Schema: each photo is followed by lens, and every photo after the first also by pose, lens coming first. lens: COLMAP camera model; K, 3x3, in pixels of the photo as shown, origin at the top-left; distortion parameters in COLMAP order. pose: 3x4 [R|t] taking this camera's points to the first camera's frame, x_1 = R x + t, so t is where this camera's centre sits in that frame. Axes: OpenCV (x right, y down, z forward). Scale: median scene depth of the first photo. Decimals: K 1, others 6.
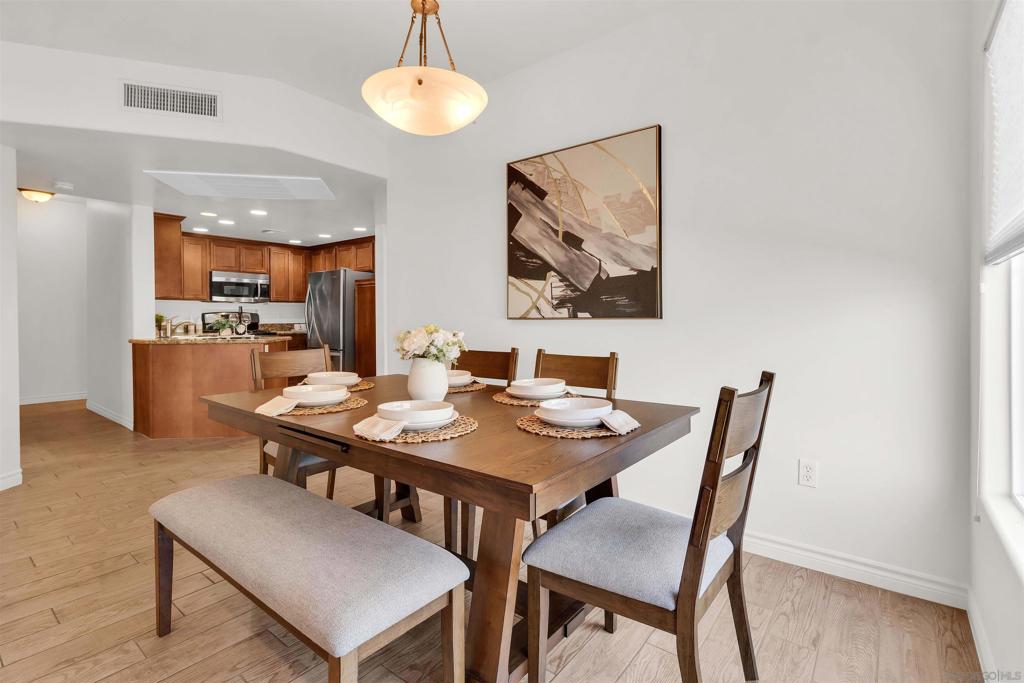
lens RADIAL K [[483.1, 0, 511.9], [0, 483.1, 318.8], [0, 0, 1]] dist [0.001086, 0.000162]
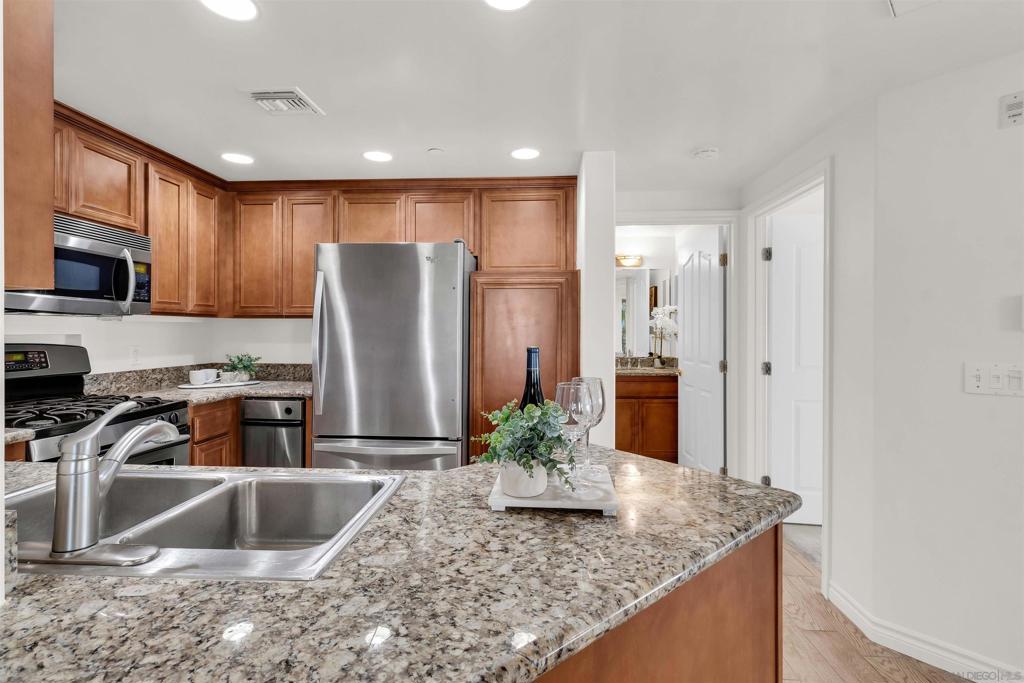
lens RADIAL K [[476.4, 0, 528.2], [0, 476.4, 327.0], [0, 0, 1]] dist [0.000118, 0.000015]
pose [[0.819438, 0.013346, 0.573013, -0.485148], [-0.008118, 0.999899, -0.011680, -0.024193], [-0.573111, 0.004919, 0.819463, 0.569007]]
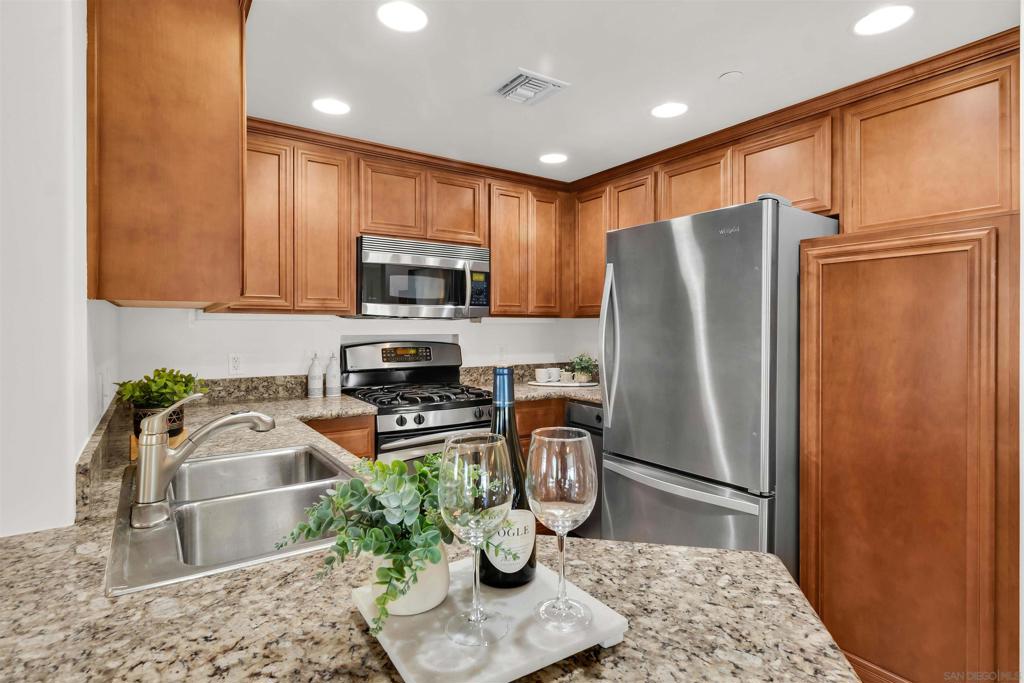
lens RADIAL K [[534.4, 0, 507.4], [0, 534.4, 328.6], [0, 0, 1]] dist [-0.001961, -0.000416]
pose [[0.950311, 0.006532, -0.311234, -0.358008], [-0.005972, 0.999978, 0.002755, -0.026993], [0.311245, -0.000759, 0.950329, 0.598664]]
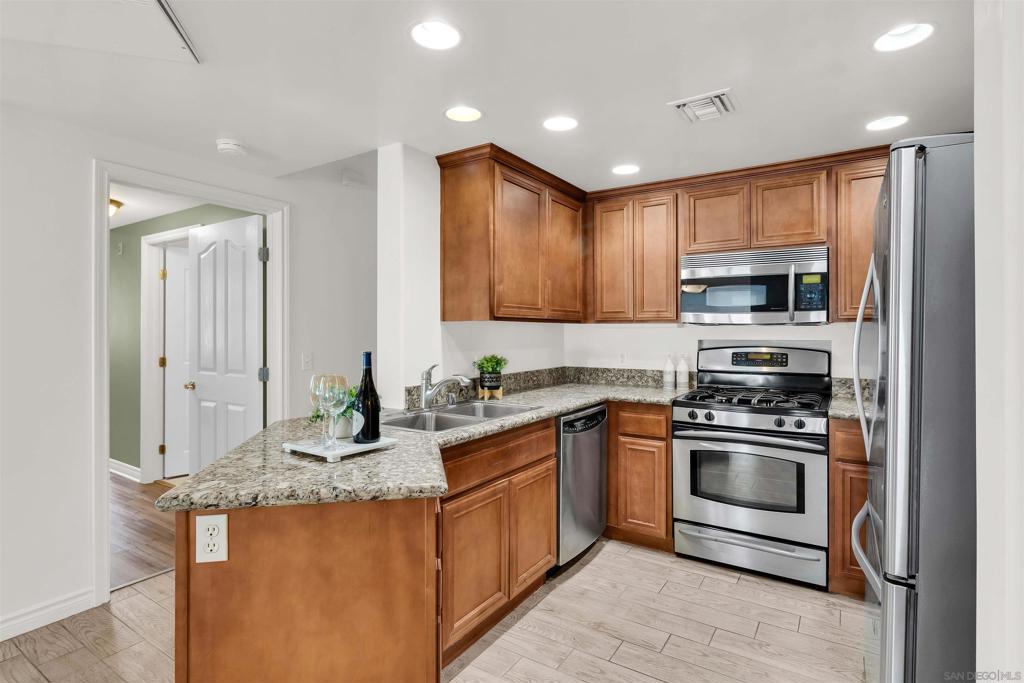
lens RADIAL K [[512.9, 0, 506.0], [0, 512.9, 330.5], [0, 0, 1]] dist [-0.002867, -0.000351]
pose [[0.085255, 0.005385, -0.996345, -0.148867], [-0.001637, 0.999985, 0.005265, -0.030490], [0.996358, 0.001183, 0.085262, 0.743946]]
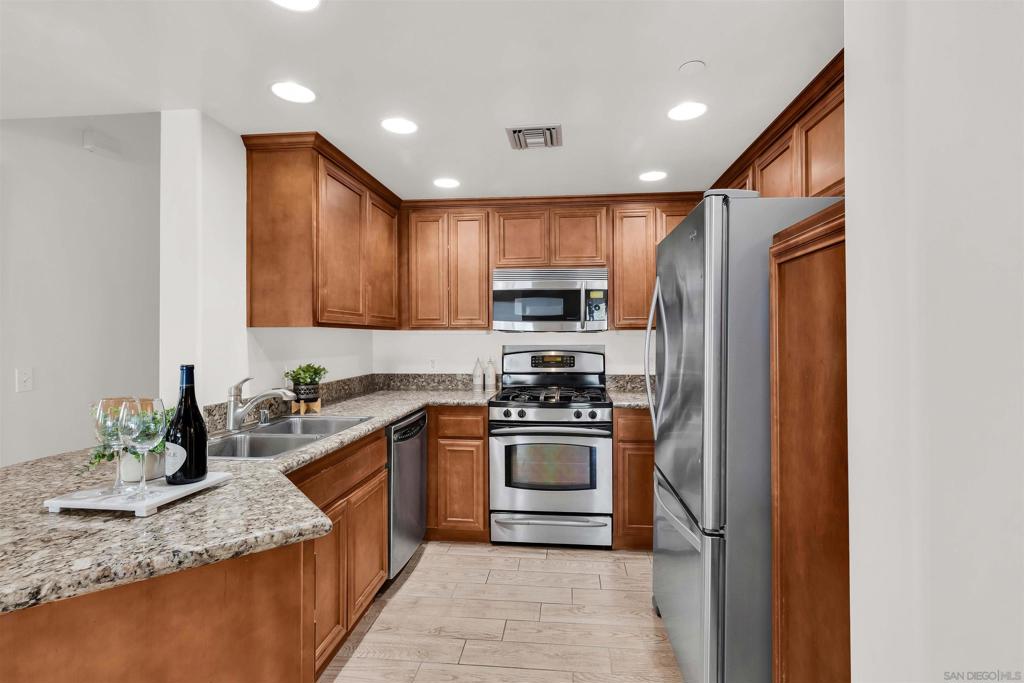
lens RADIAL K [[482.2, 0, 518.8], [0, 482.2, 332.6], [0, 0, 1]] dist [-0.000577, -0.000280]
pose [[0.538932, -0.002323, -0.842346, -0.179822], [-0.002348, 0.999988, -0.004260, -0.030716], [0.842346, 0.004274, 0.538920, 0.706880]]
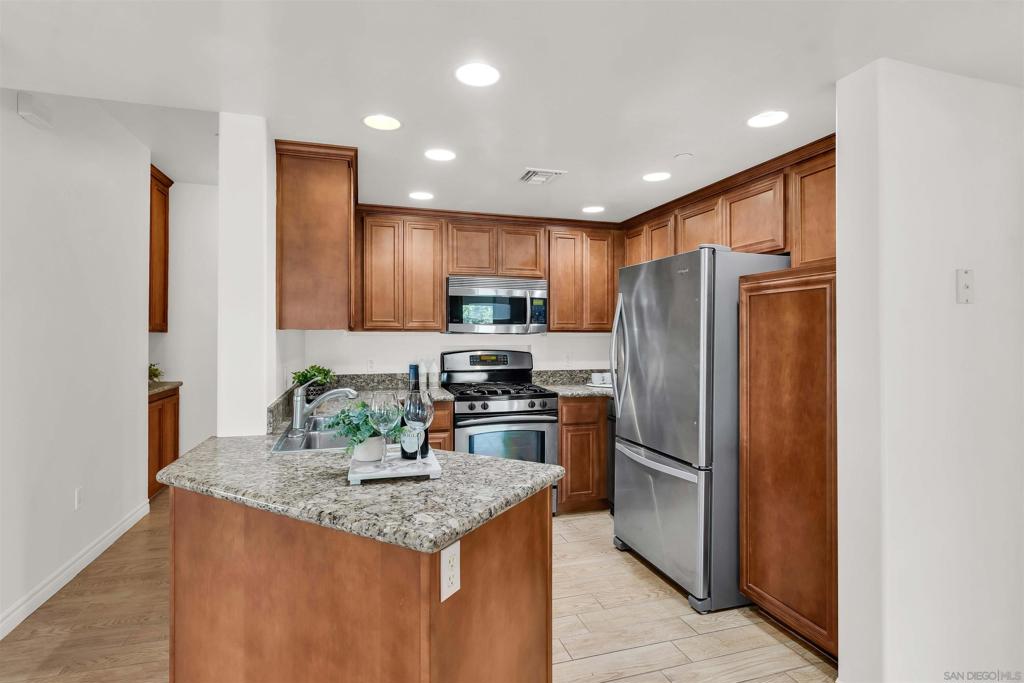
lens RADIAL K [[512.9, 0, 506.0], [0, 512.9, 330.5], [0, 0, 1]] dist [-0.002867, -0.000351]
pose [[0.817197, 0.001775, -0.576356, -0.224206], [-0.006431, 0.999961, -0.006038, -0.033634], [0.576323, 0.008640, 0.817176, 0.533304]]
